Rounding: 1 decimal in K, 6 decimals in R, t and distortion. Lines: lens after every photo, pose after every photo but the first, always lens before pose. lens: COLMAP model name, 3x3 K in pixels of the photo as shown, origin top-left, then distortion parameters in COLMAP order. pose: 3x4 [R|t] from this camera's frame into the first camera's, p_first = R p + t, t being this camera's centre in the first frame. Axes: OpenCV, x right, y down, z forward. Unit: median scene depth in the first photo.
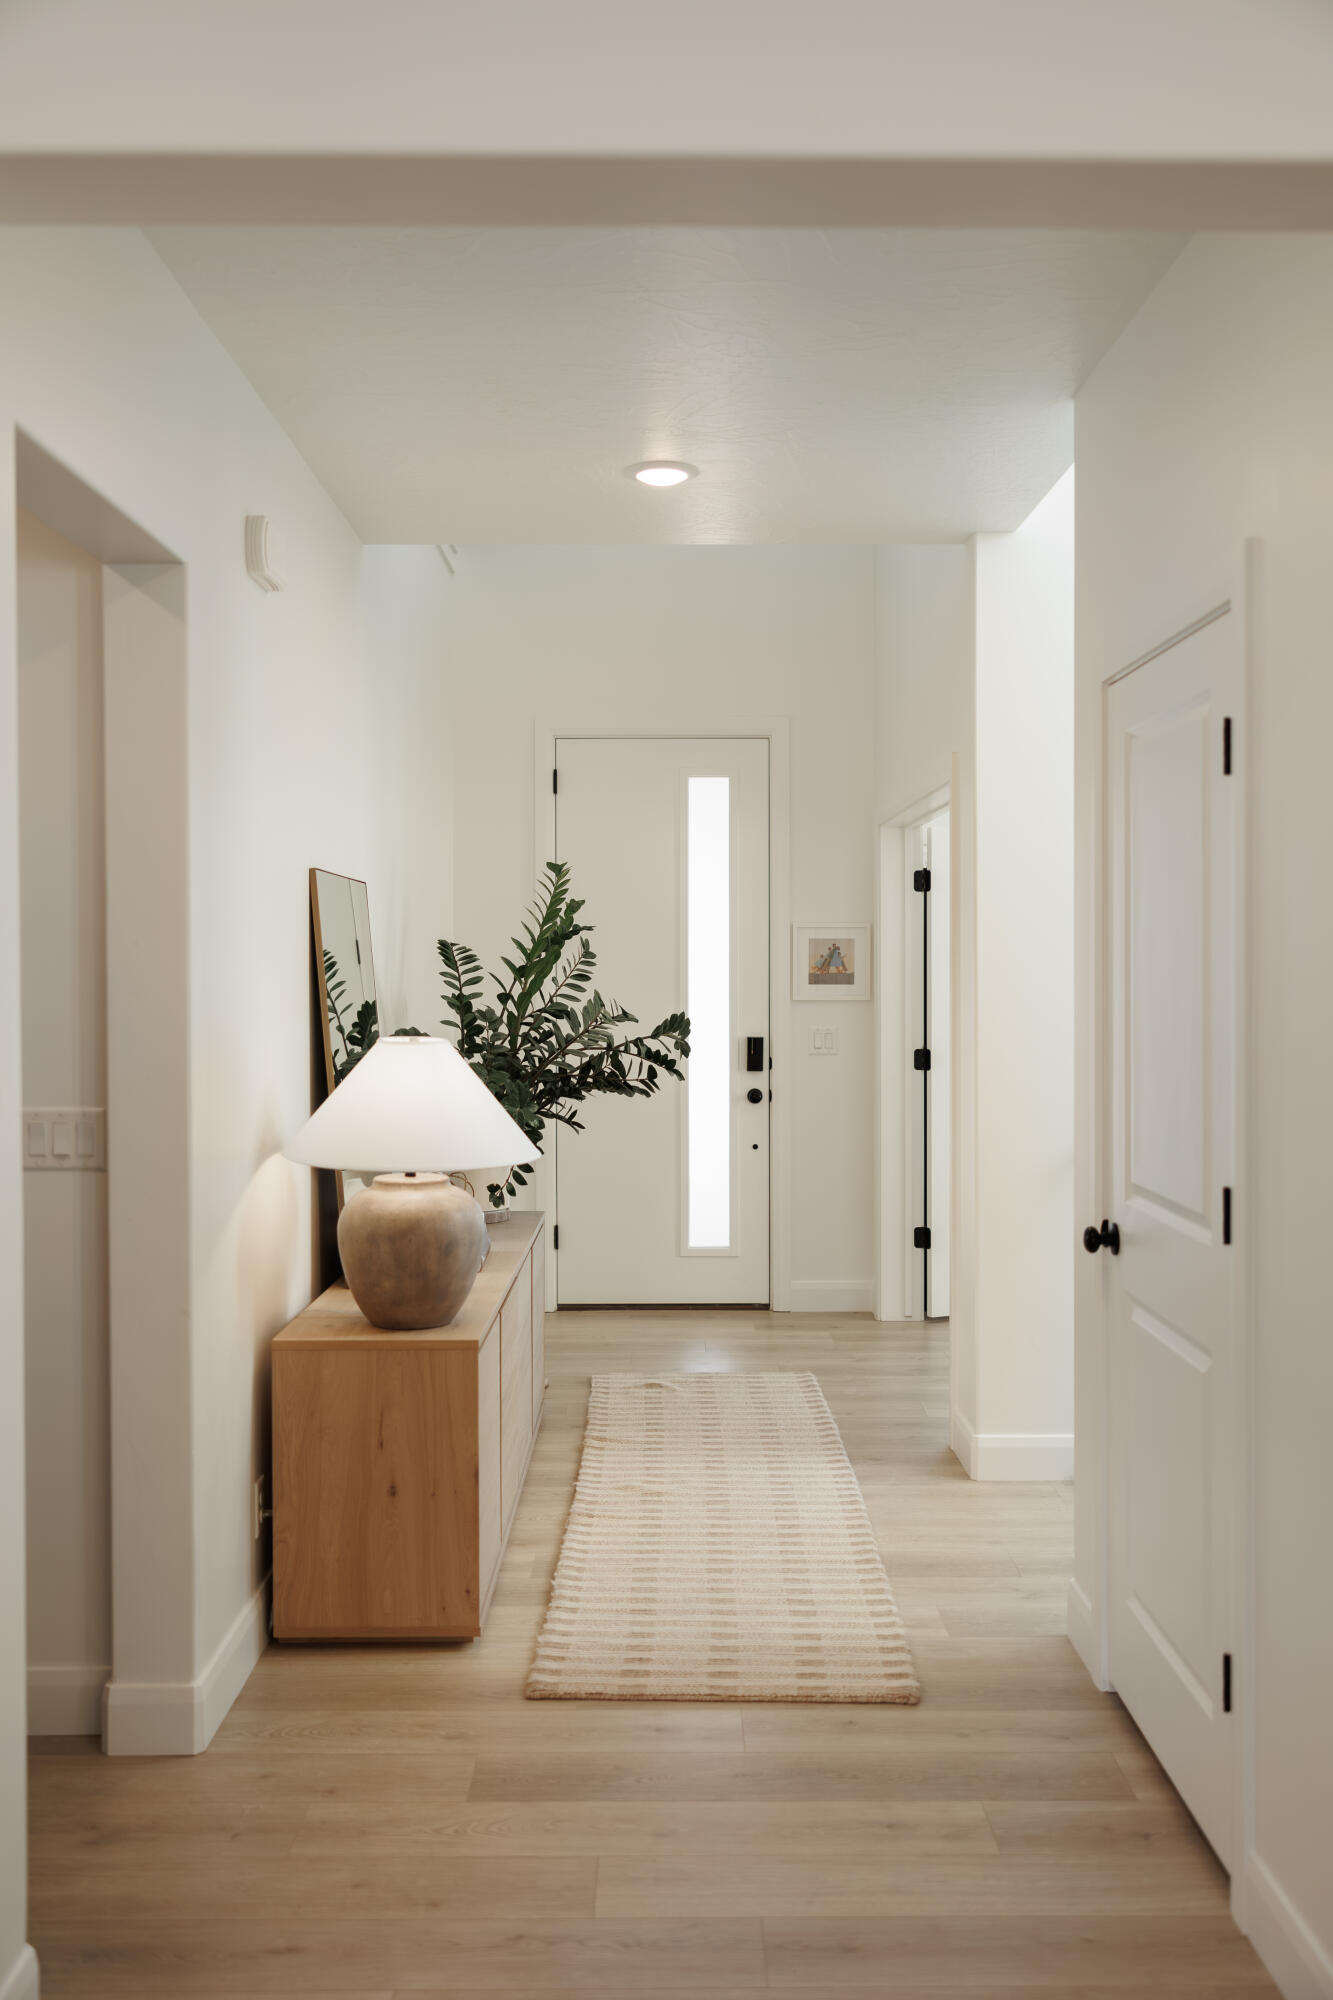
lens RADIAL K [[1782.9, 0, 666.5], [0, 1782.9, 1000.0], [0, 0, 1]] dist [-0.004448, -0.004173]
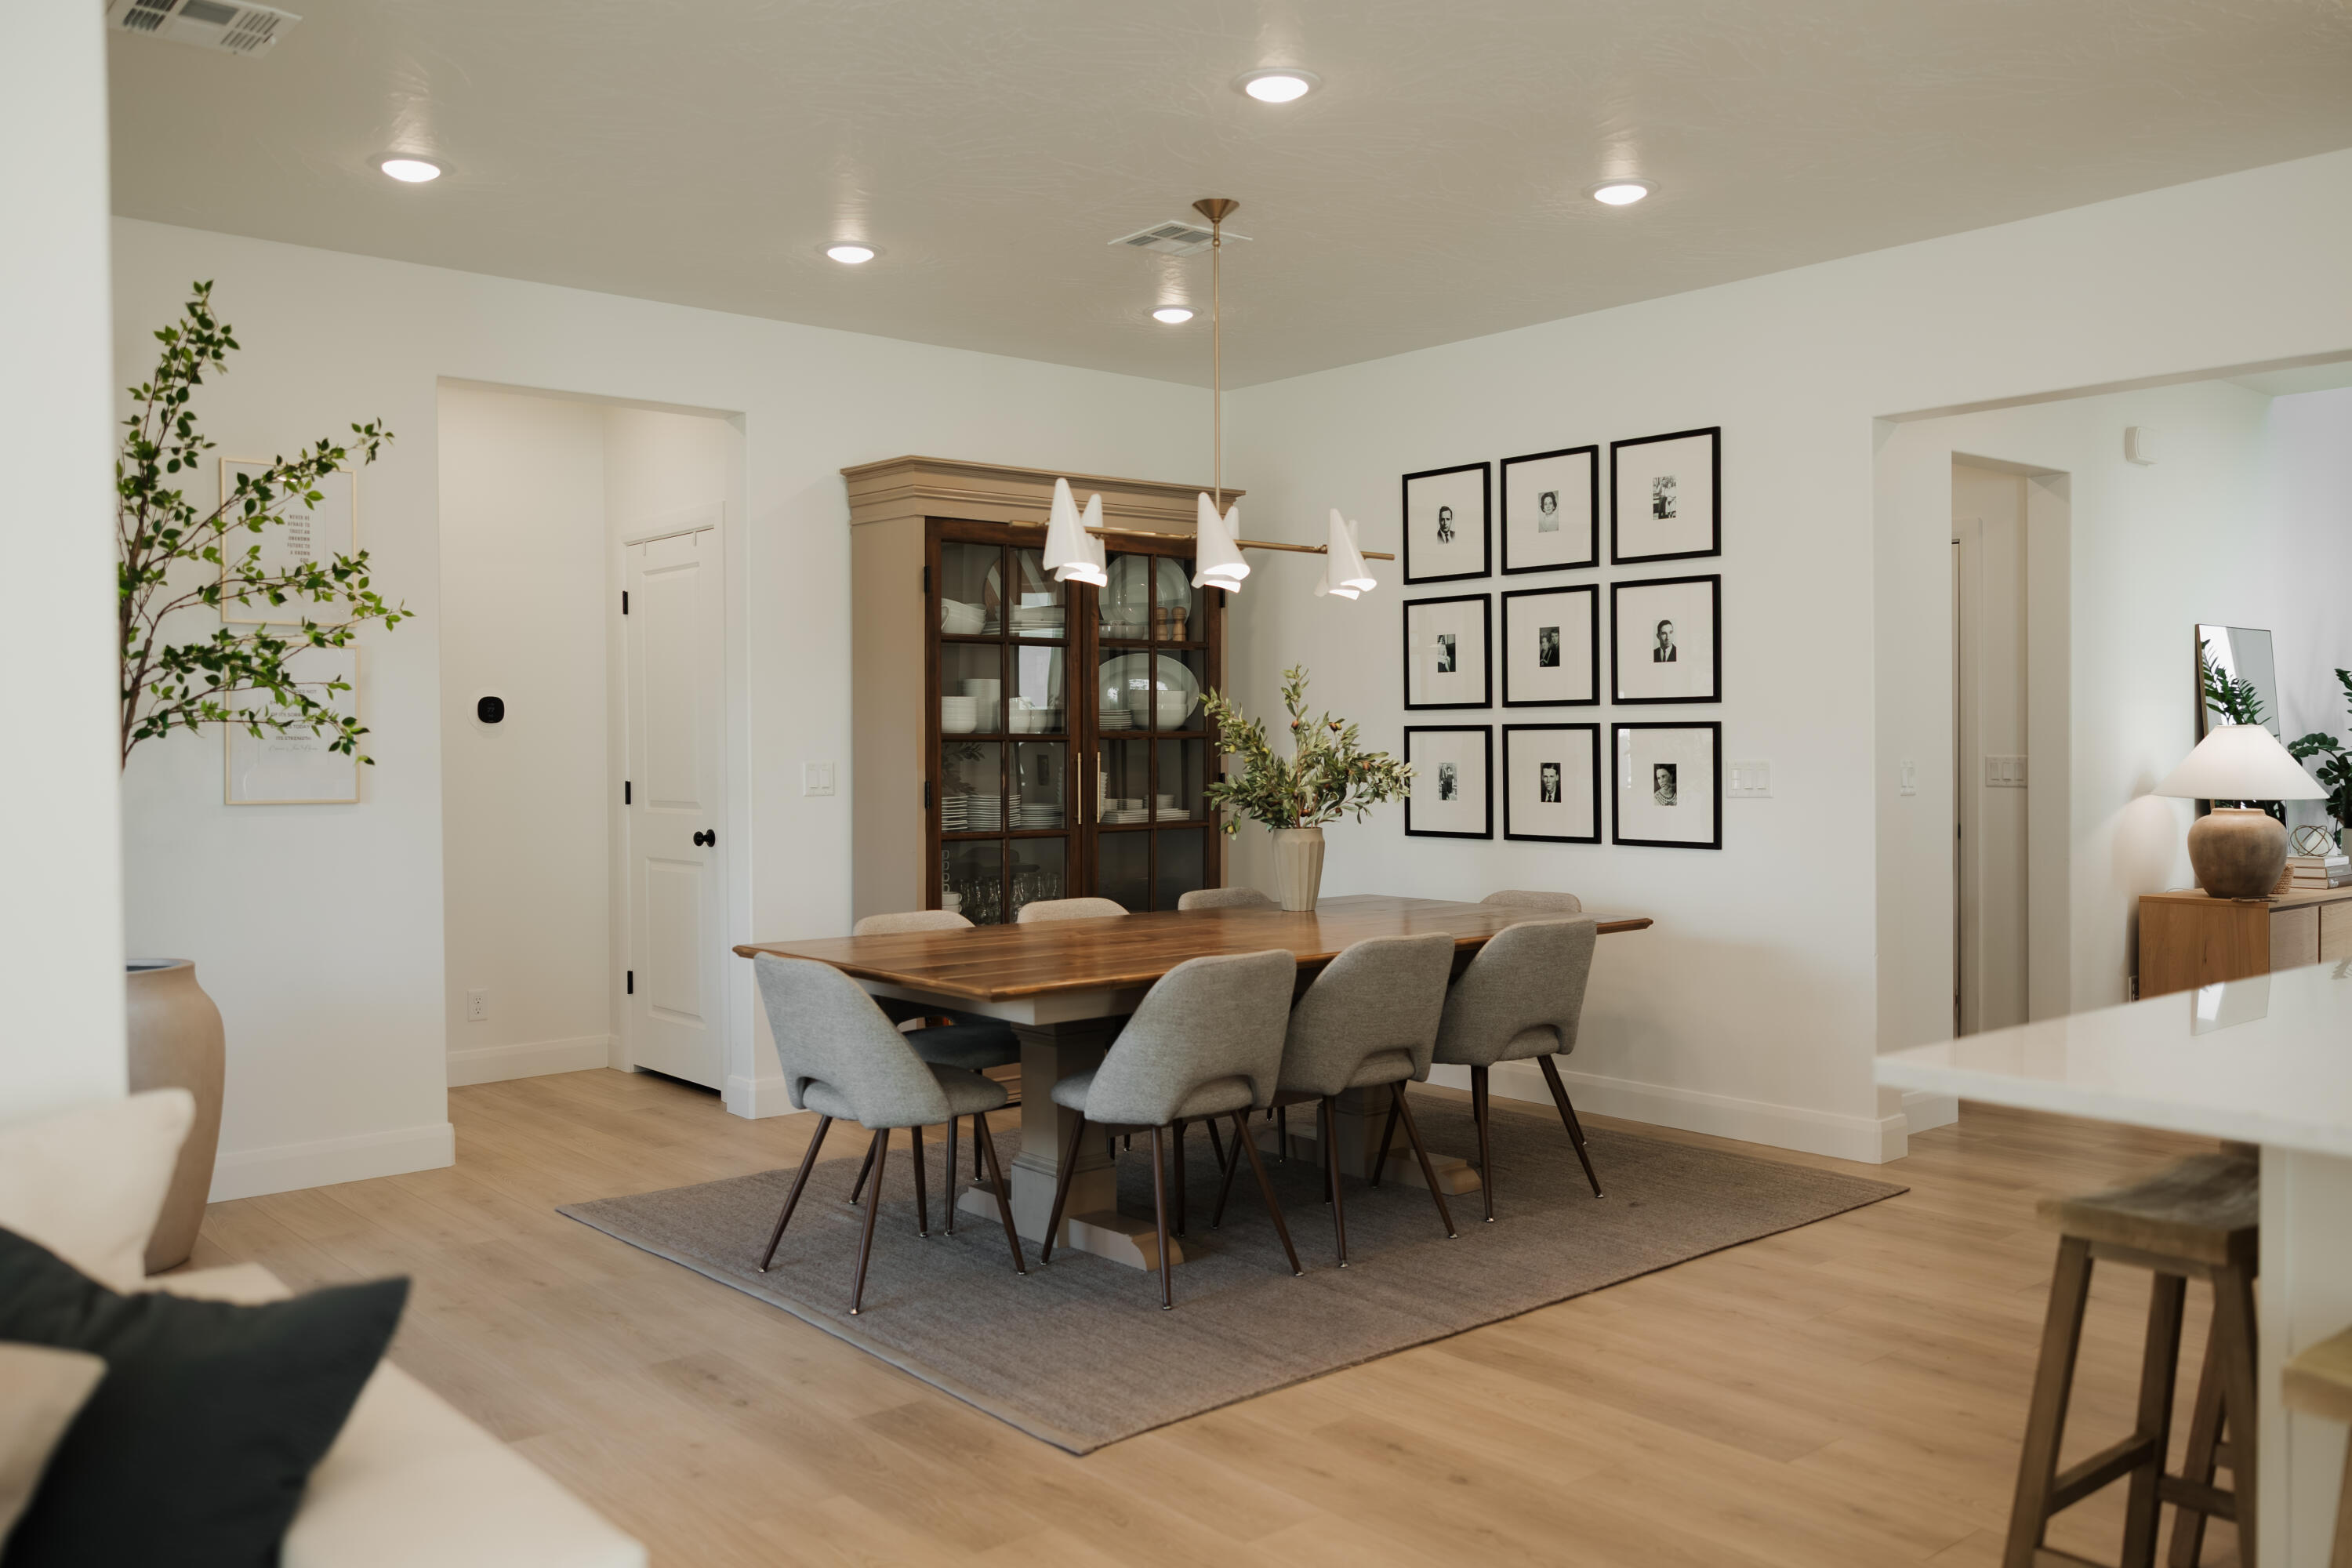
lens RADIAL K [[1897.3, 0, 1176.0], [0, 1897.3, 784.0], [0, 0, 1]] dist [-0.011716, -0.008831]
pose [[0.652366, 0.009954, -0.757838, 0.393765], [-0.007191, 0.999950, 0.006944, 0.051754], [0.757870, 0.000920, 0.652405, -0.645560]]
